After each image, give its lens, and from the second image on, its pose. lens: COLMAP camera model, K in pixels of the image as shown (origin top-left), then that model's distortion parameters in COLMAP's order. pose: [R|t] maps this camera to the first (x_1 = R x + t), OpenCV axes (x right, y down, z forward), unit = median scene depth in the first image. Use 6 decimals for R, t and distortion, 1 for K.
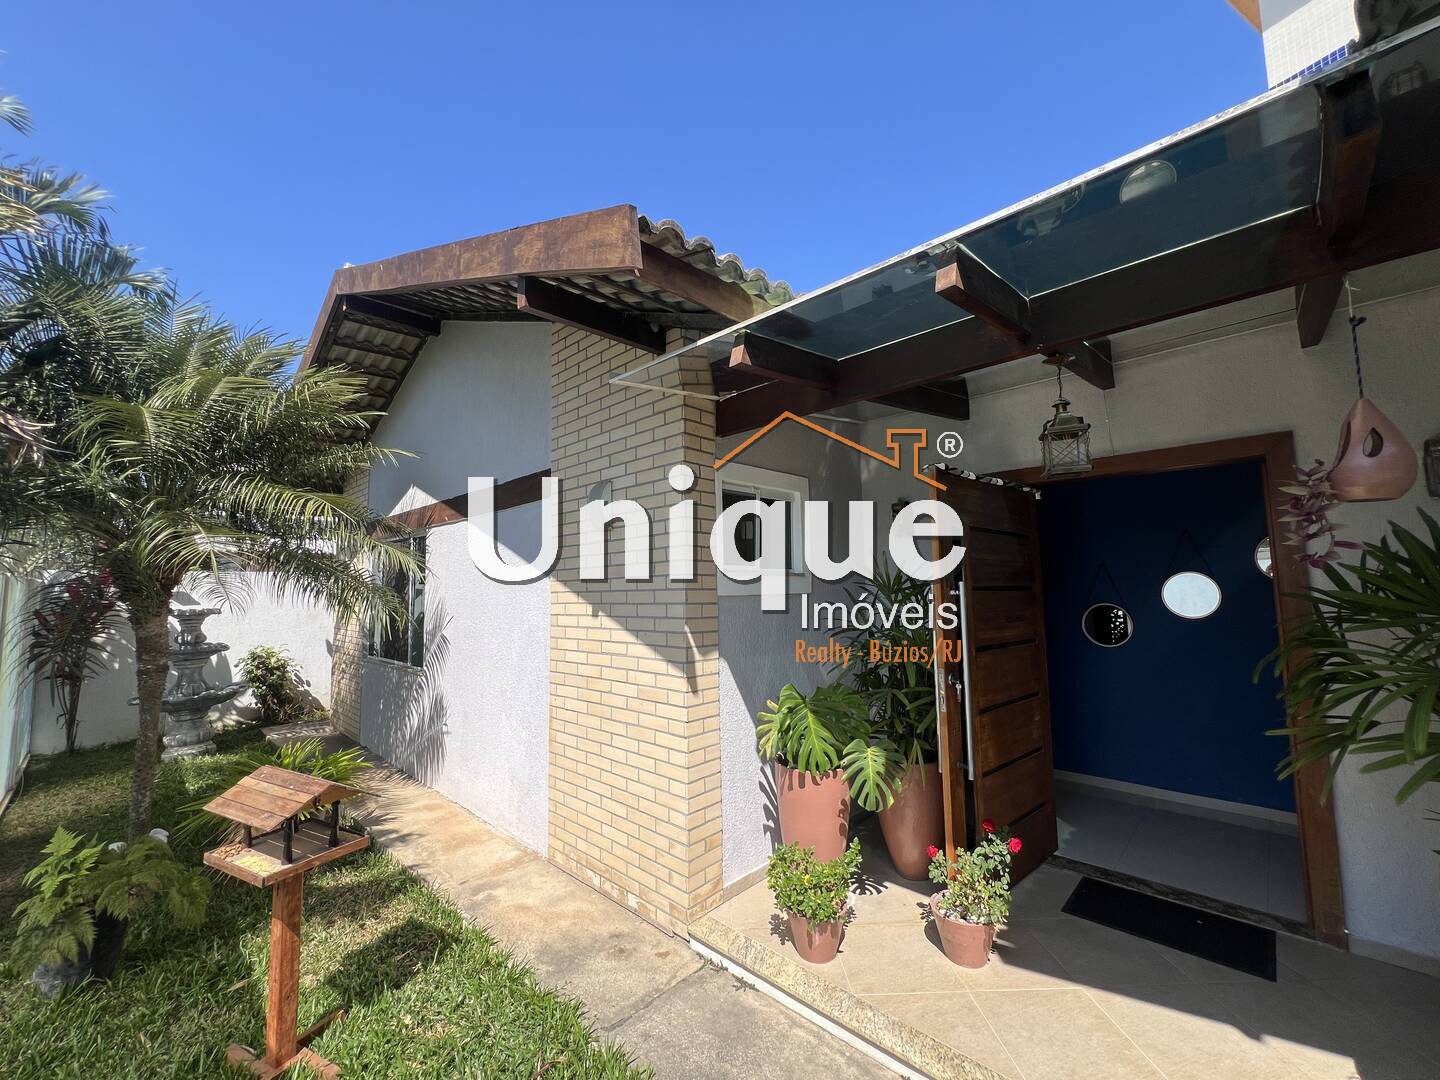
lens RADIAL K [[577.9, 0, 720.0], [0, 577.9, 540.0], [0, 0, 1]] dist [-0.001535, -0.000129]
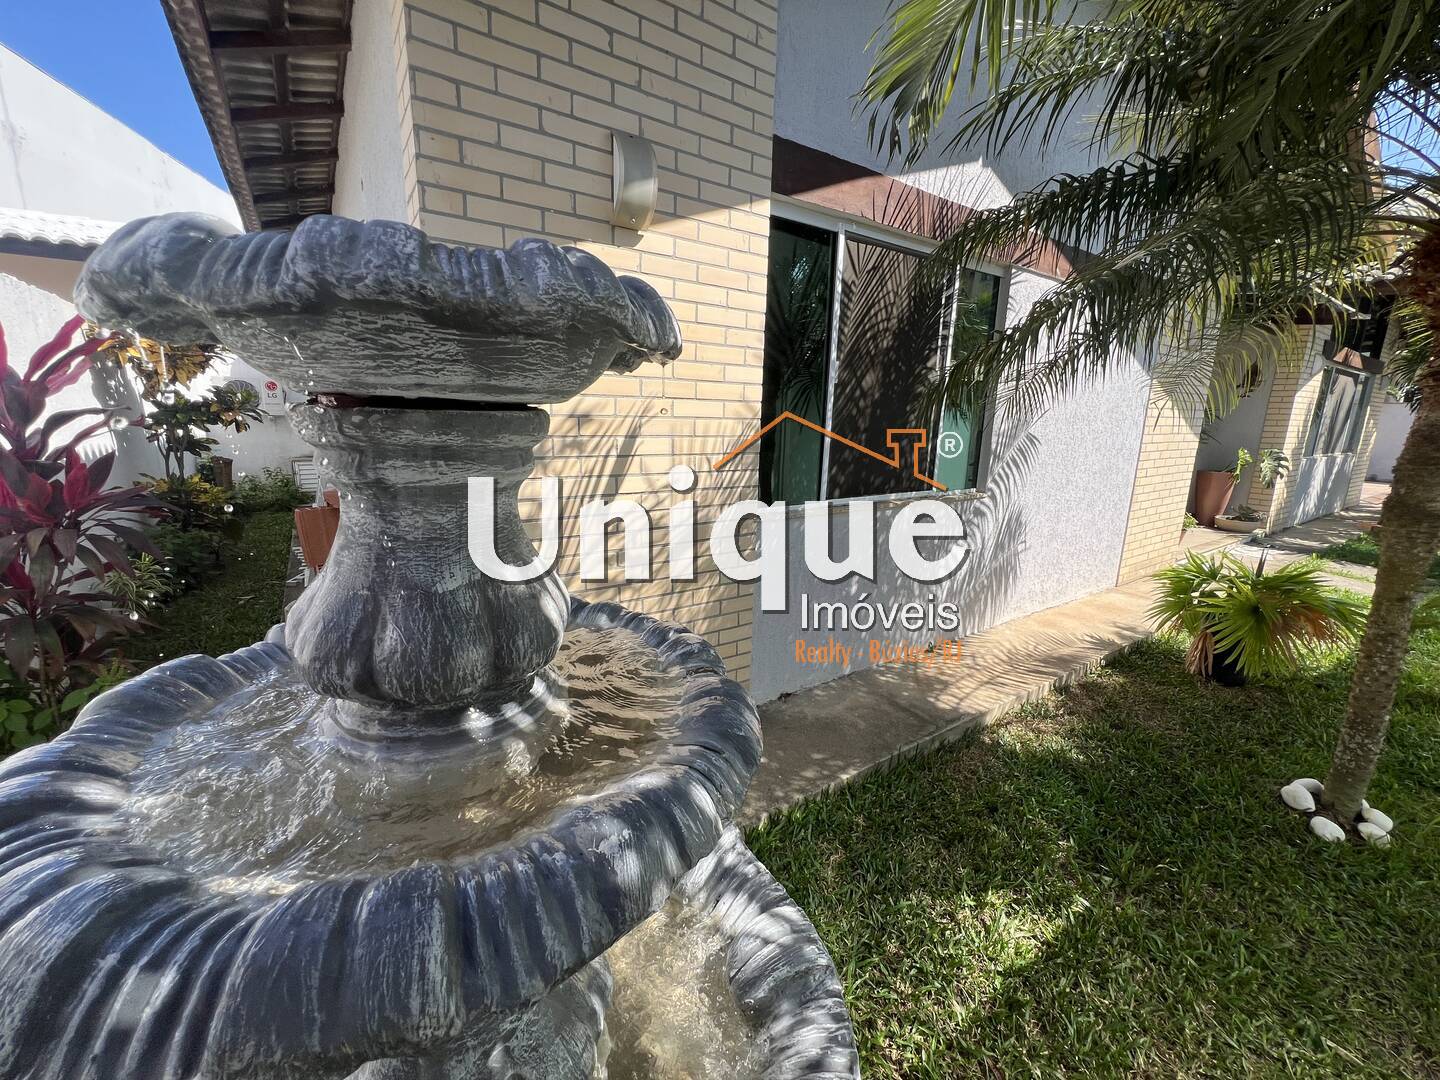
lens RADIAL K [[577.9, 0, 720.0], [0, 577.9, 540.0], [0, 0, 1]] dist [-0.001535, -0.000129]
pose [[0.191743, -0.203575, 0.960100, -1.426321], [-0.118117, 0.966354, 0.228490, 0.188543], [-0.974312, -0.157215, 0.161246, 1.361308]]
